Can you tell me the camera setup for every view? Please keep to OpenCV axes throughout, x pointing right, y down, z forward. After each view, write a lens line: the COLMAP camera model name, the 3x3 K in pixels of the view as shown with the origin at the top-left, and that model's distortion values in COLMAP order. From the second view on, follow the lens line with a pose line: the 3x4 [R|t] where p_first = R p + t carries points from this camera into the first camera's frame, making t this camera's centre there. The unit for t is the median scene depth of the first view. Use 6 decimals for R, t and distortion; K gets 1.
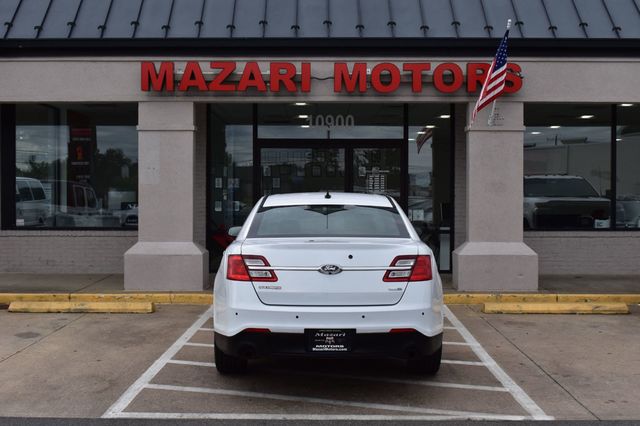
lens RADIAL K [[847.1, 0, 320.0], [0, 847.1, 213.0], [0, 0, 1]] dist [-0.030496, -0.047354]
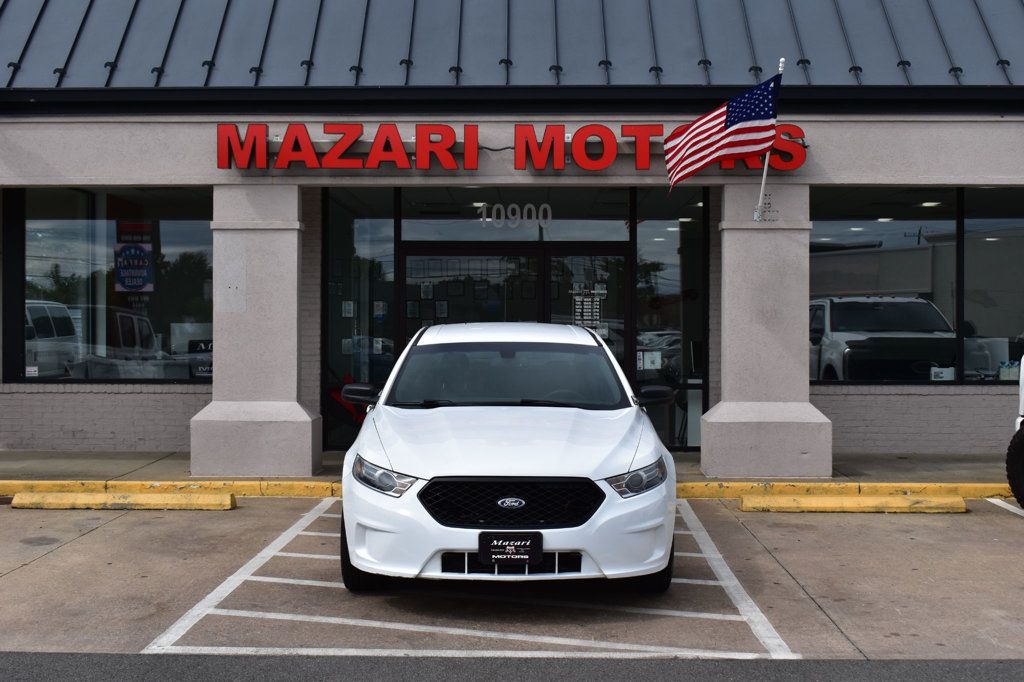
lens RADIAL K [[1394.6, 0, 512.0], [0, 1394.6, 341.0], [0, 0, 1]] dist [-0.031984, -0.029106]
pose [[0.999924, 0.000052, -0.012291, 0.027327], [-0.000198, 0.999929, -0.011898, 0.000576], [0.012290, 0.011899, 0.999854, -0.063227]]
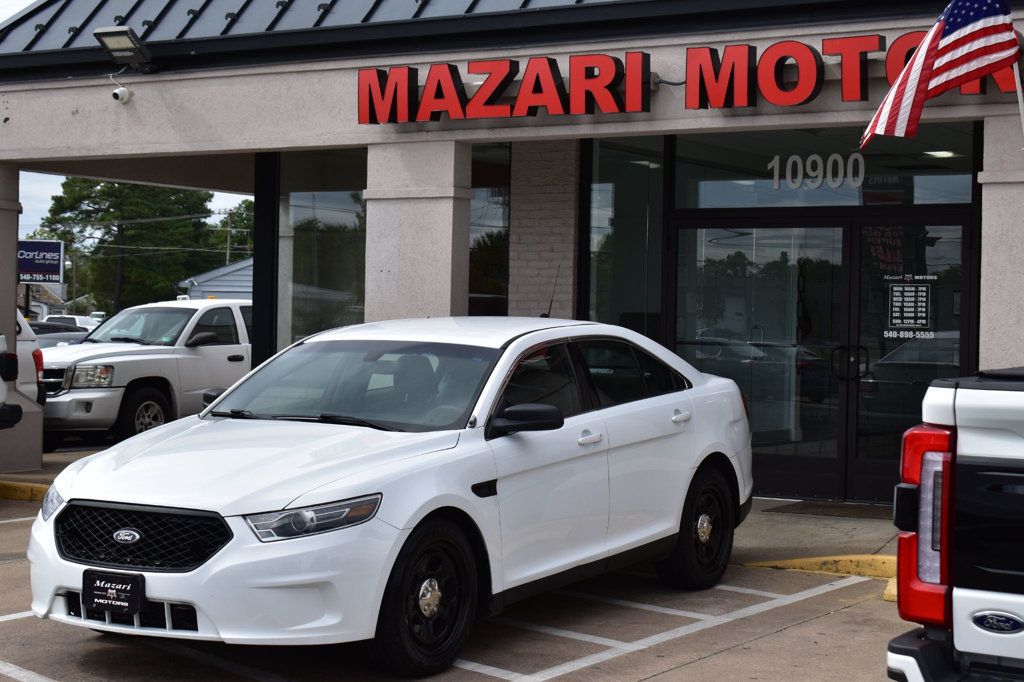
lens RADIAL K [[1891.8, 0, 512.0], [0, 1891.8, 341.0], [0, 0, 1]] dist [0.024955, 0.035358]
pose [[0.847825, 0.018879, -0.529941, 0.488439], [-0.026805, 0.999614, -0.007272, -0.003510], [0.529599, 0.020371, 0.848004, 0.051778]]
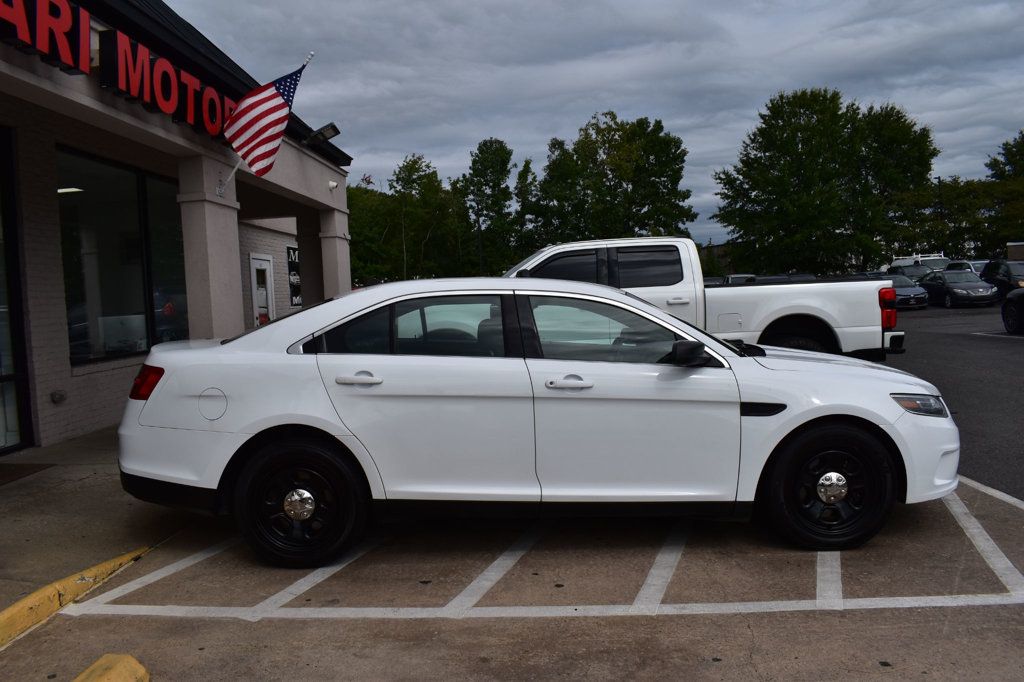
lens RADIAL K [[796.1, 0, 512.0], [0, 796.1, 341.0], [0, 0, 1]] dist [-0.099088, 0.011363]
pose [[0.032688, -0.061078, 0.997598, -0.411246], [0.068661, 0.995910, 0.058725, -0.010487], [-0.997104, 0.066577, 0.036748, 0.755943]]
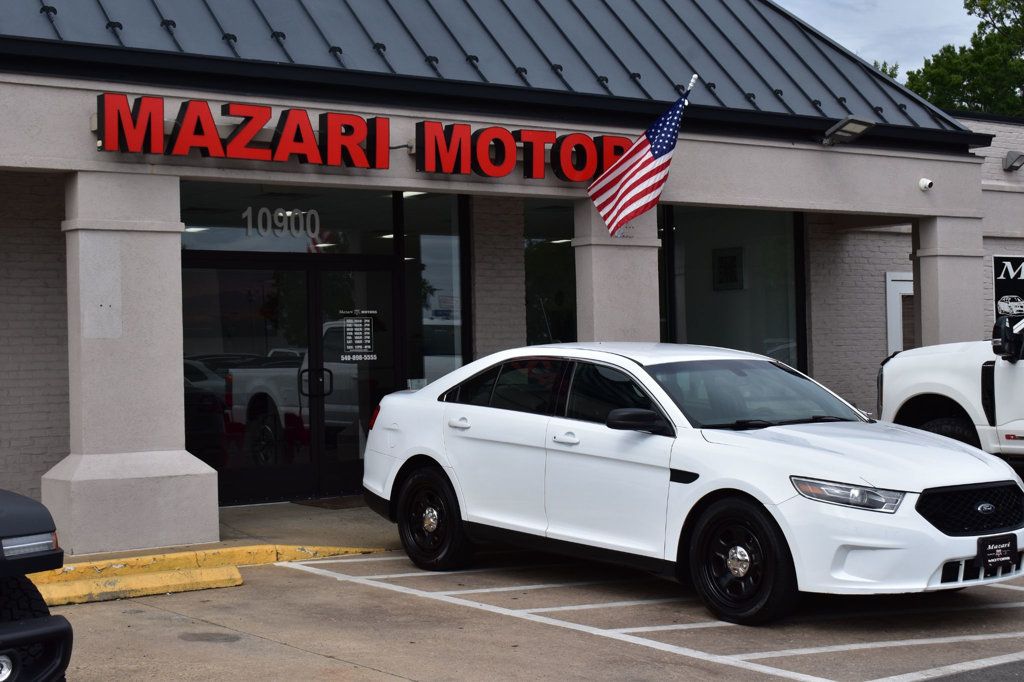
lens RADIAL K [[1668.0, 0, 512.0], [0, 1668.0, 341.0], [0, 0, 1]] dist [-0.006113, -0.024200]
pose [[0.792259, -0.012722, 0.610052, -0.610842], [0.034032, 0.999148, -0.023360, -0.001193], [-0.609235, 0.039269, 0.792017, 0.078078]]
